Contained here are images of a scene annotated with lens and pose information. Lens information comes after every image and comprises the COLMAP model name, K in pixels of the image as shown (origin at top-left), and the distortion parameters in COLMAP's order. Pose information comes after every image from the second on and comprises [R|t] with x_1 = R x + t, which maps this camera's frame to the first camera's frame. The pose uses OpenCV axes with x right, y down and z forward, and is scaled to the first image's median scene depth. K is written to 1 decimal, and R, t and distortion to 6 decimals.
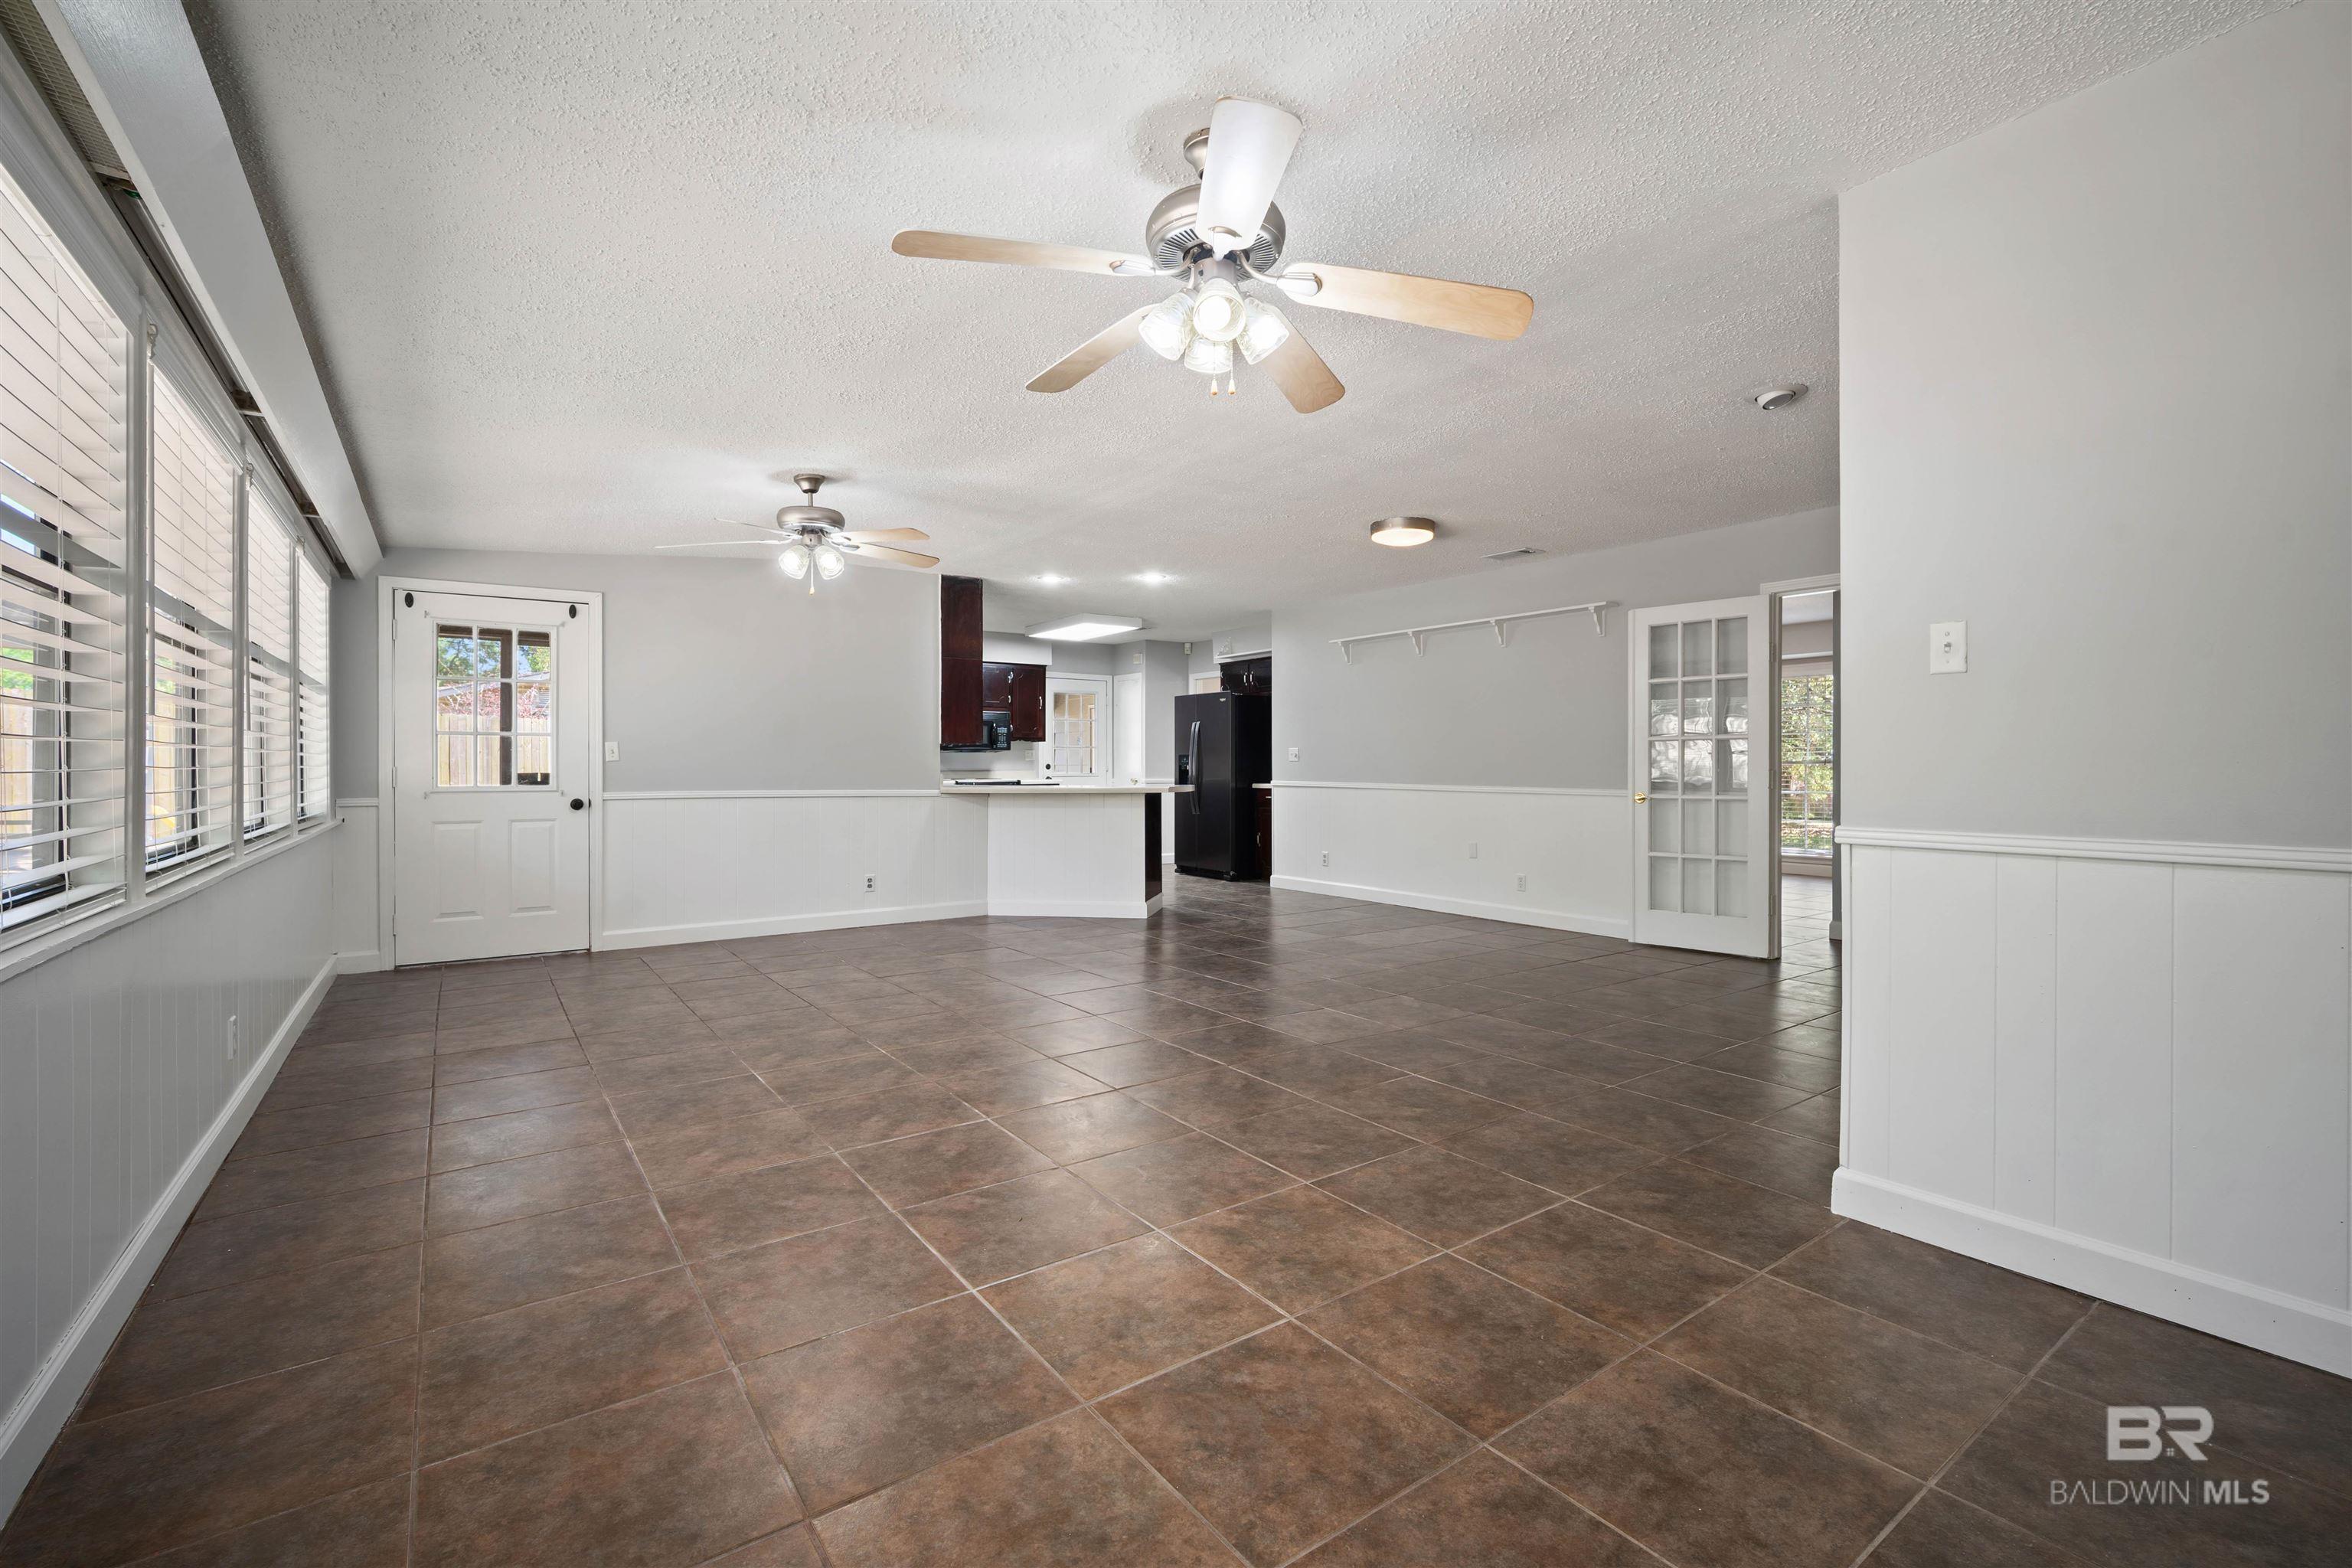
lens RADIAL K [[1028.0, 0, 1186.7], [0, 1028.0, 766.1], [0, 0, 1]] dist [-0.008687, 0.000681]
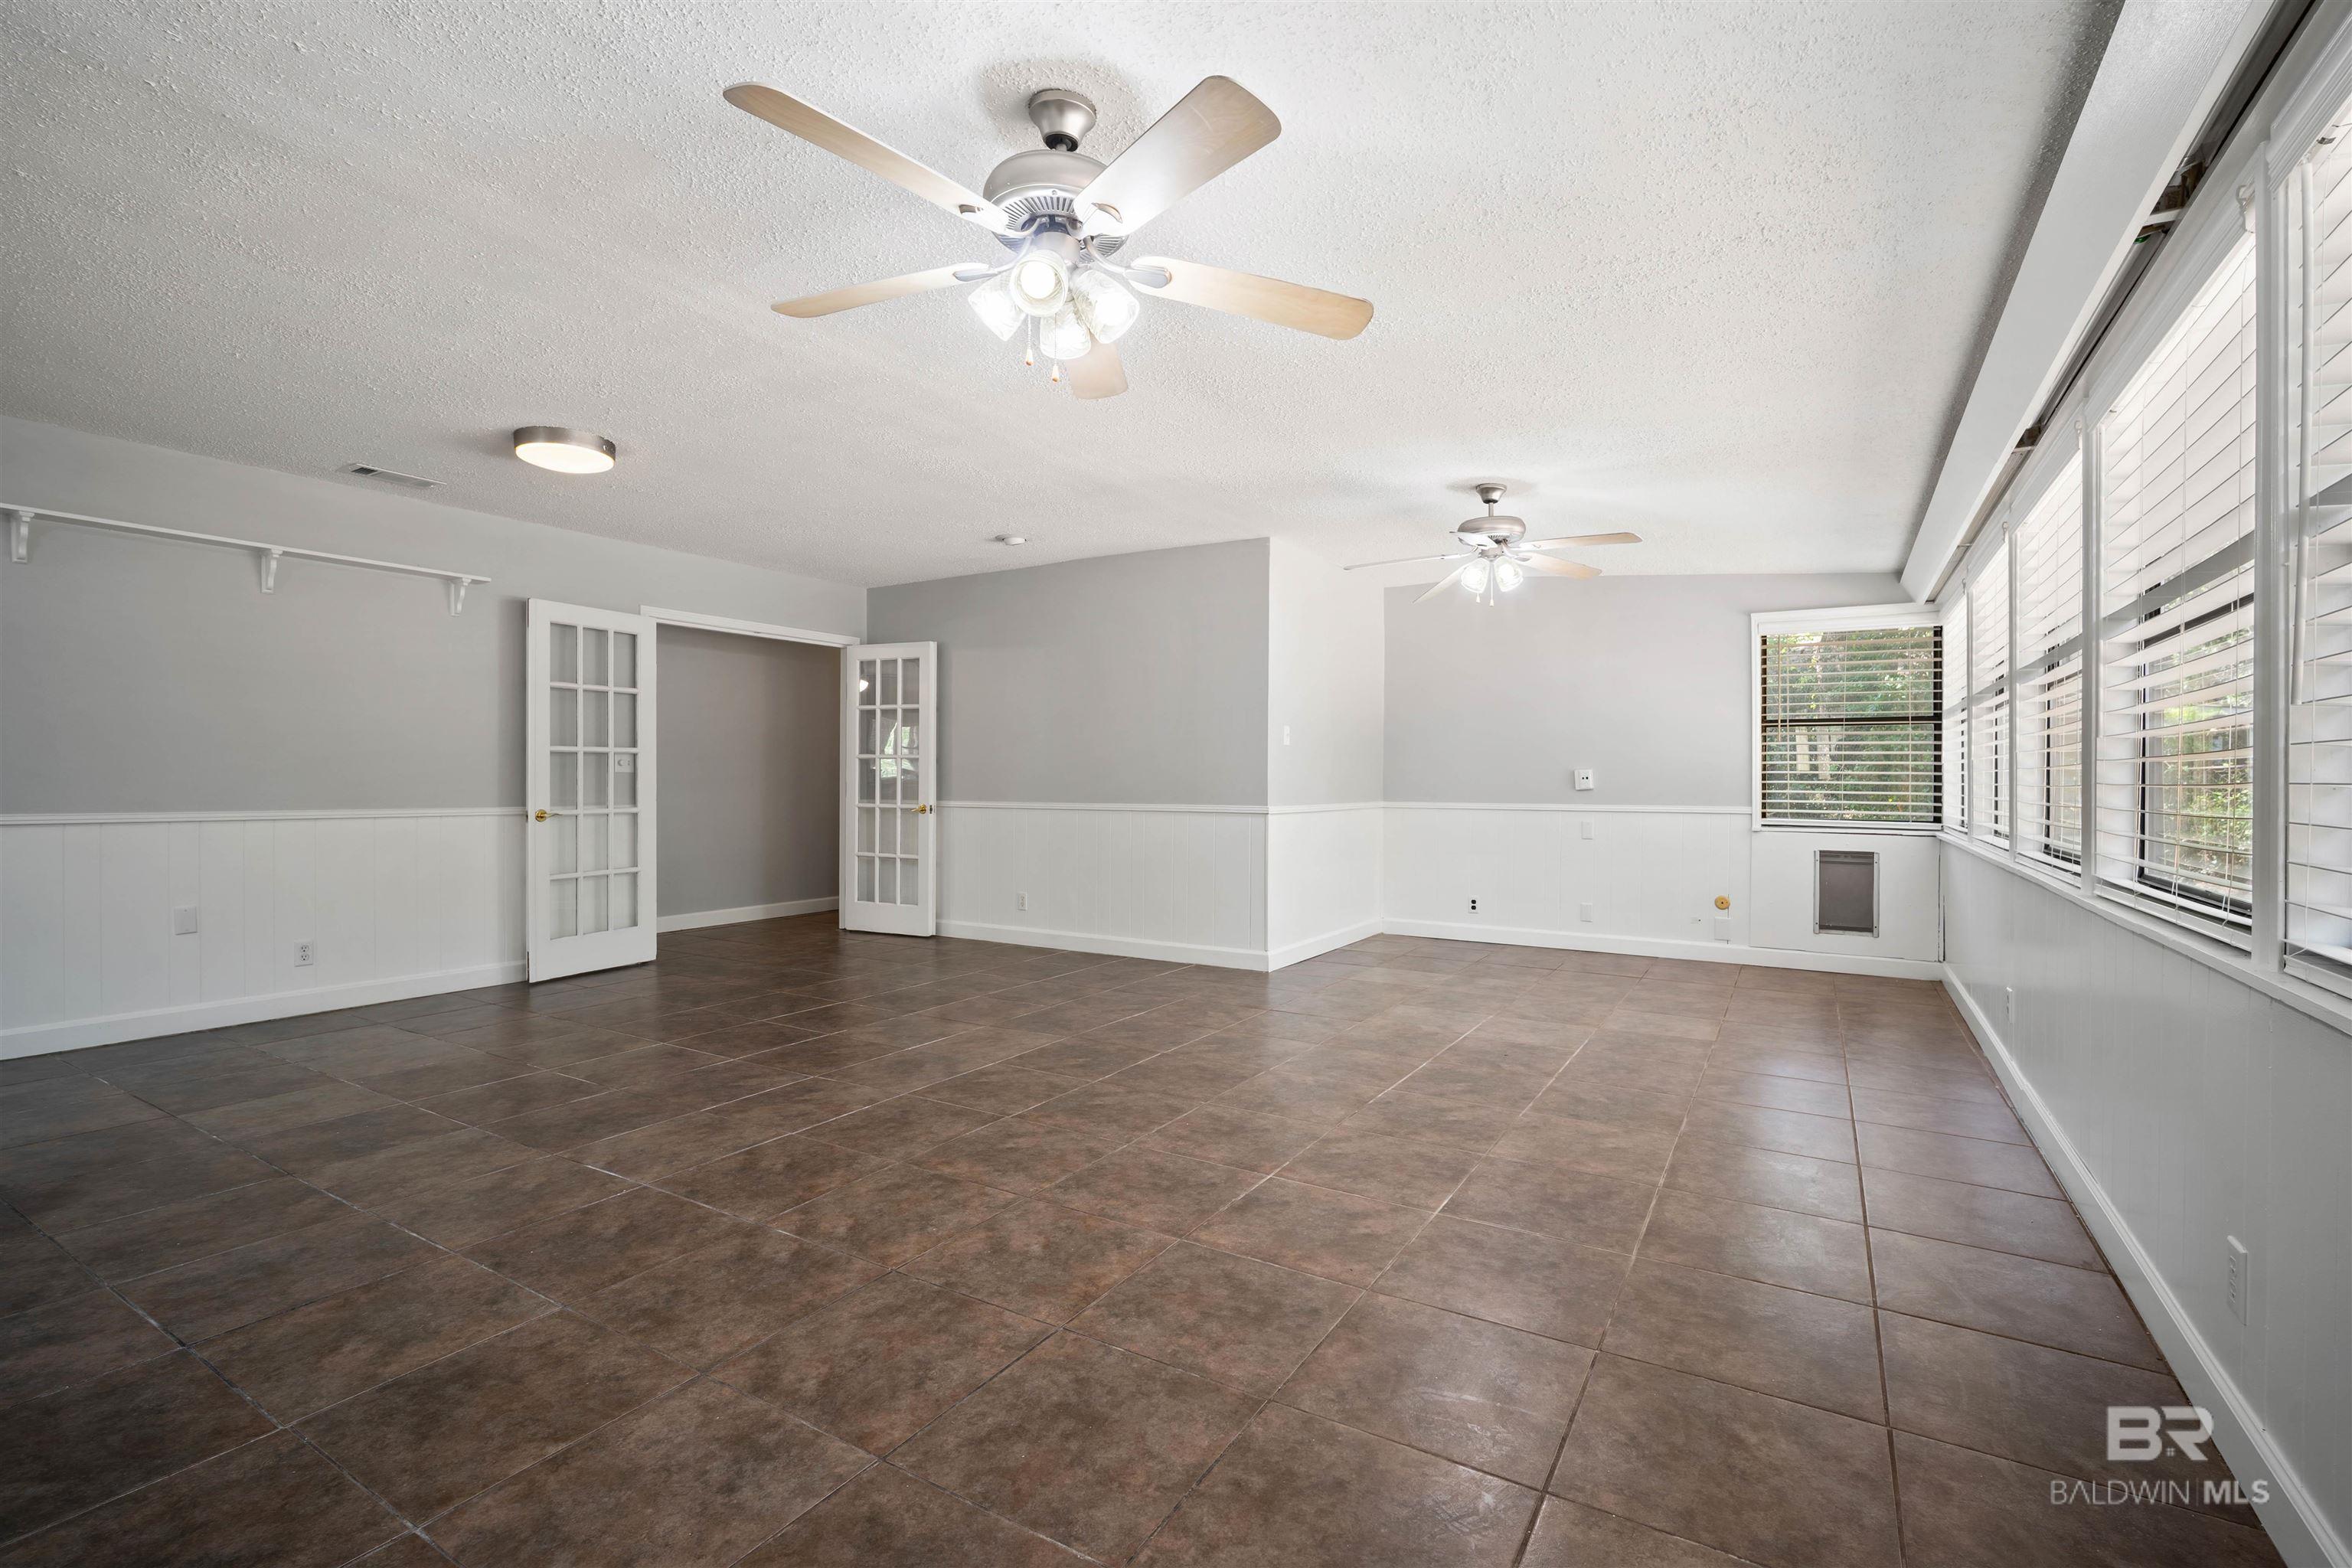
lens RADIAL K [[1028.0, 0, 1194.0], [0, 1028.0, 784.5], [0, 0, 1]] dist [-0.008687, 0.000681]
pose [[-0.390462, -0.004578, 0.920608, -1.106003], [-0.002461, 0.999989, 0.003929, -0.000219], [-0.920616, -0.000731, -0.390469, 1.569178]]
